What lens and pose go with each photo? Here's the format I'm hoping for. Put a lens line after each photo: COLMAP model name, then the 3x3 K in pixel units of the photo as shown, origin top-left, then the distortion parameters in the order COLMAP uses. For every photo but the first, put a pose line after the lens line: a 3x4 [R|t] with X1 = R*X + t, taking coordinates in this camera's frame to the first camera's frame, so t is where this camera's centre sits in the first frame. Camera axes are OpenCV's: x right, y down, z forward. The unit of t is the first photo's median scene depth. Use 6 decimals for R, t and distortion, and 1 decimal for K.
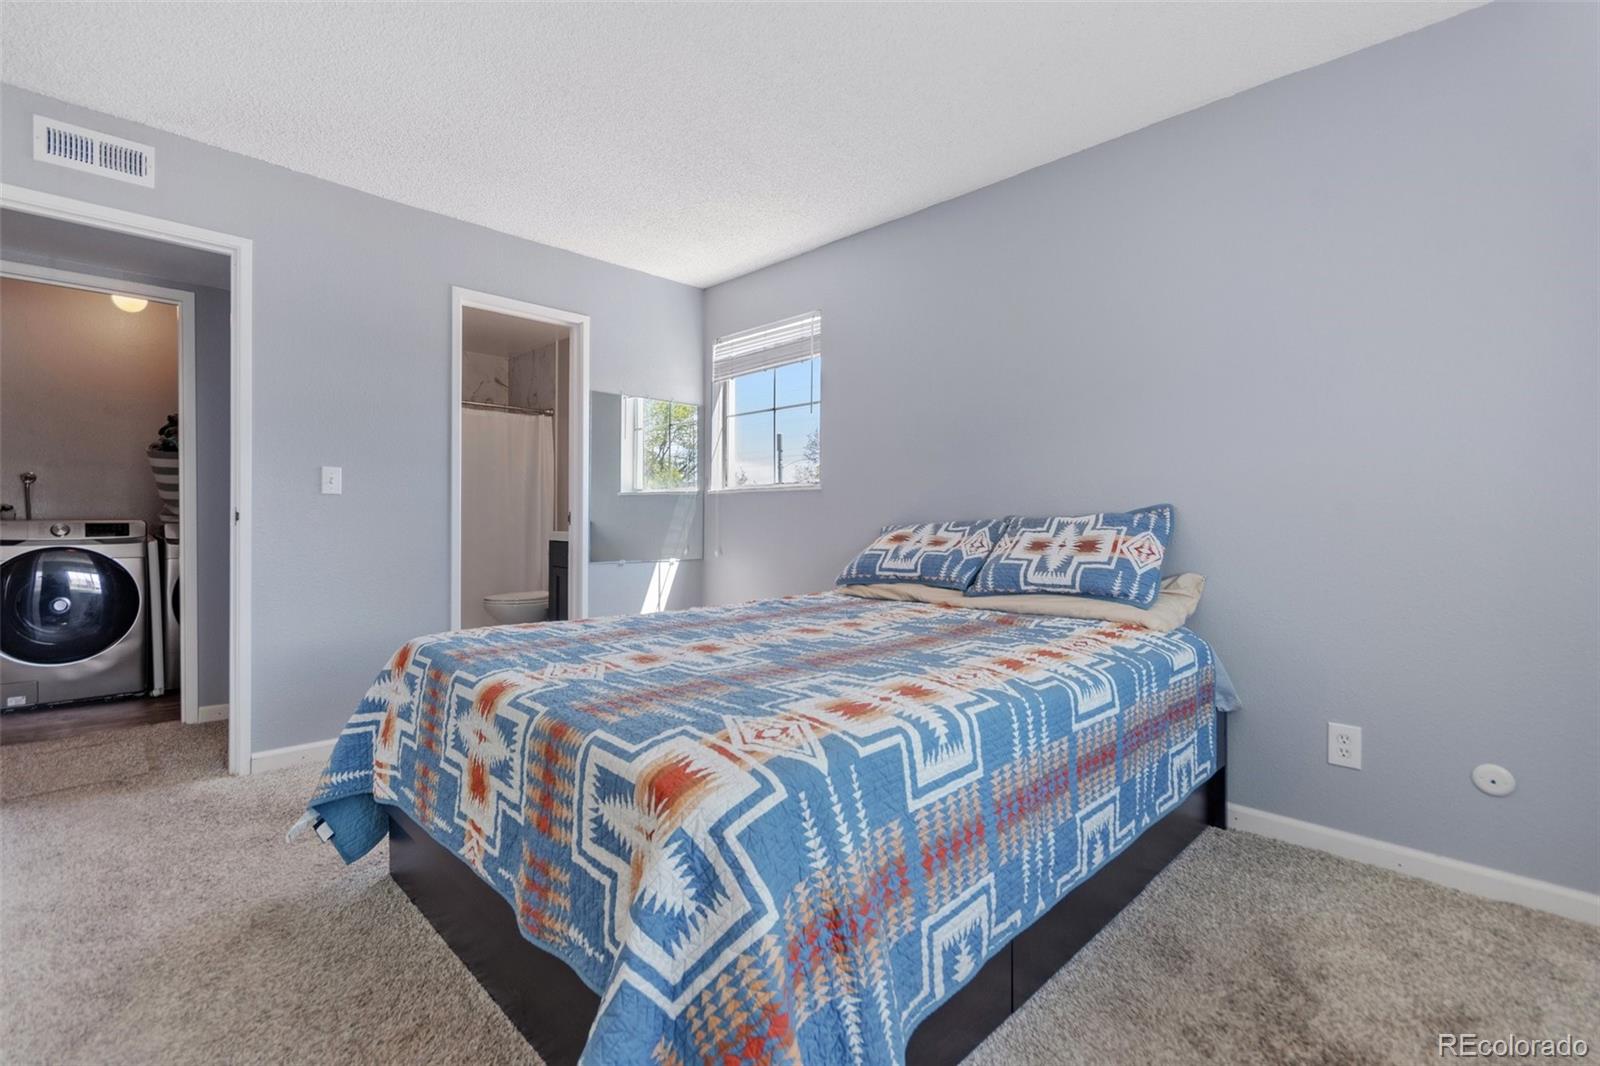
lens RADIAL K [[706.4, 0, 791.1], [0, 706.4, 516.8], [0, 0, 1]] dist [0.001196, 0.000084]
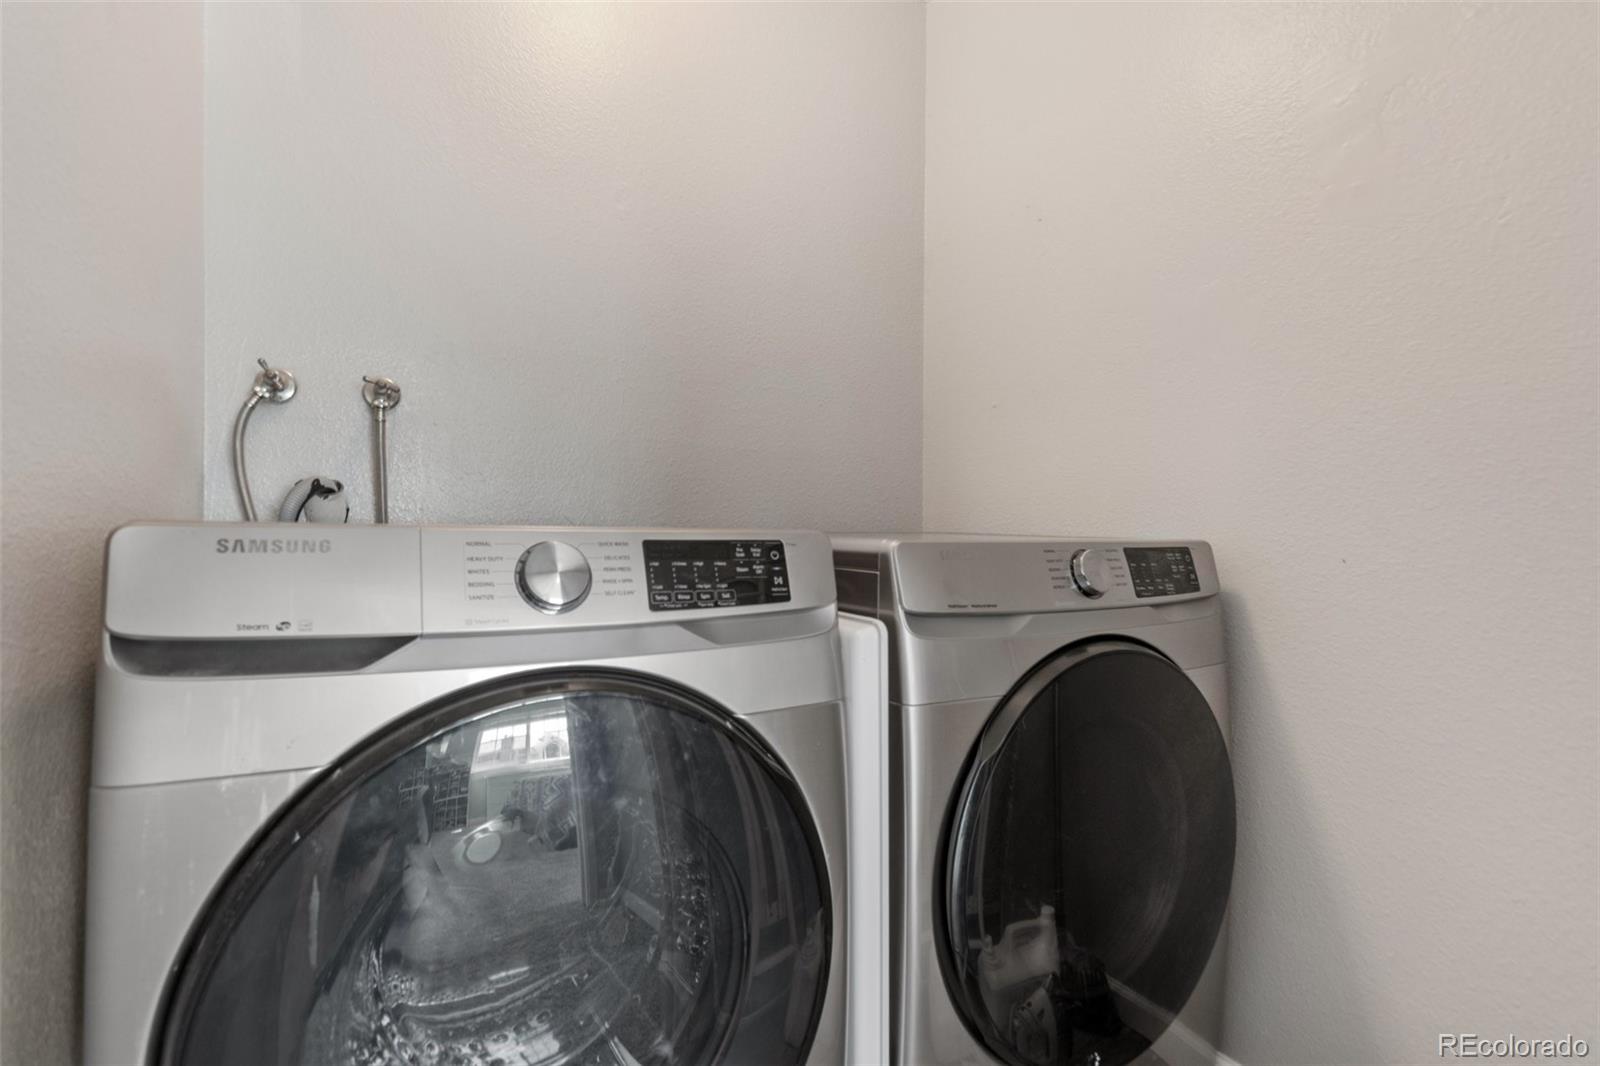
lens RADIAL K [[706.4, 0, 791.1], [0, 706.4, 516.8], [0, 0, 1]] dist [0.001196, 0.000084]
pose [[0.968593, -0.000584, -0.248652, -0.826438], [-0.006352, 0.999613, -0.027094, 0.006644], [0.248572, 0.027823, 0.968214, 0.744521]]
